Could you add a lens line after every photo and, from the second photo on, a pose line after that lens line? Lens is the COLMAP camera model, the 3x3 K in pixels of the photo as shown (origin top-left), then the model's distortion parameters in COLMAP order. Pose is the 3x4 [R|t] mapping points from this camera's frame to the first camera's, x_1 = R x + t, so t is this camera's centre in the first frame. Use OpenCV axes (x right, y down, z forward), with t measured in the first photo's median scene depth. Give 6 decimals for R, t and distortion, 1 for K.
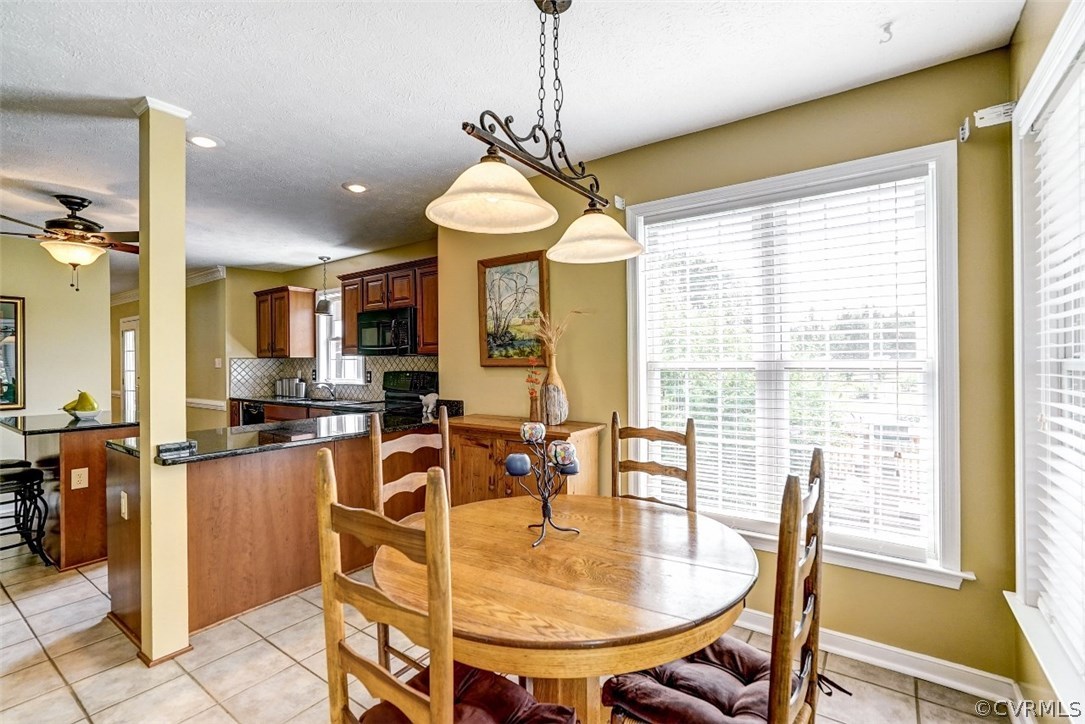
lens RADIAL K [[498.7, 0, 548.5], [0, 498.7, 360.6], [0, 0, 1]] dist [-0.016348, 0.002146]
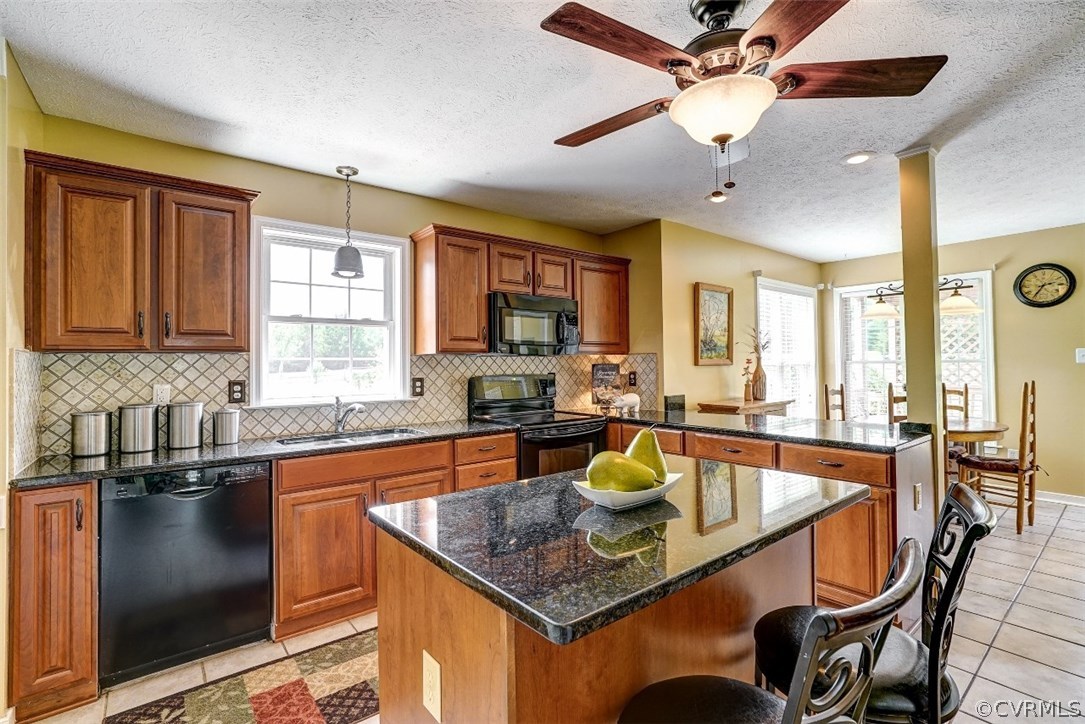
lens RADIAL K [[498.7, 0, 540.7], [0, 498.7, 362.2], [0, 0, 1]] dist [-0.016348, 0.002146]
pose [[0.265476, 0.008730, 0.964078, -0.870803], [0.006376, 0.999921, -0.010810, 0.008633], [-0.964096, 0.009017, 0.265399, 0.626442]]
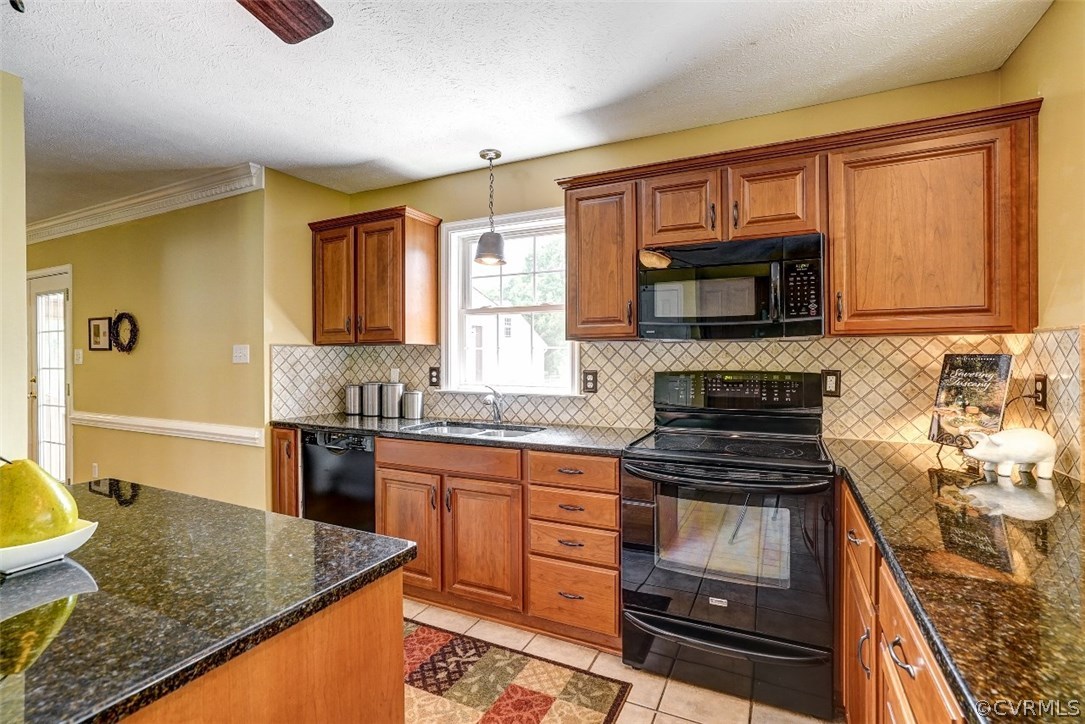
lens RADIAL K [[498.7, 0, 539.3], [0, 498.7, 355.8], [0, 0, 1]] dist [-0.016348, 0.002146]
pose [[0.984217, 0.001117, 0.176963, -0.470921], [-0.002162, 0.999981, 0.005716, 0.002730], [-0.176953, -0.006008, 0.984201, 0.451977]]
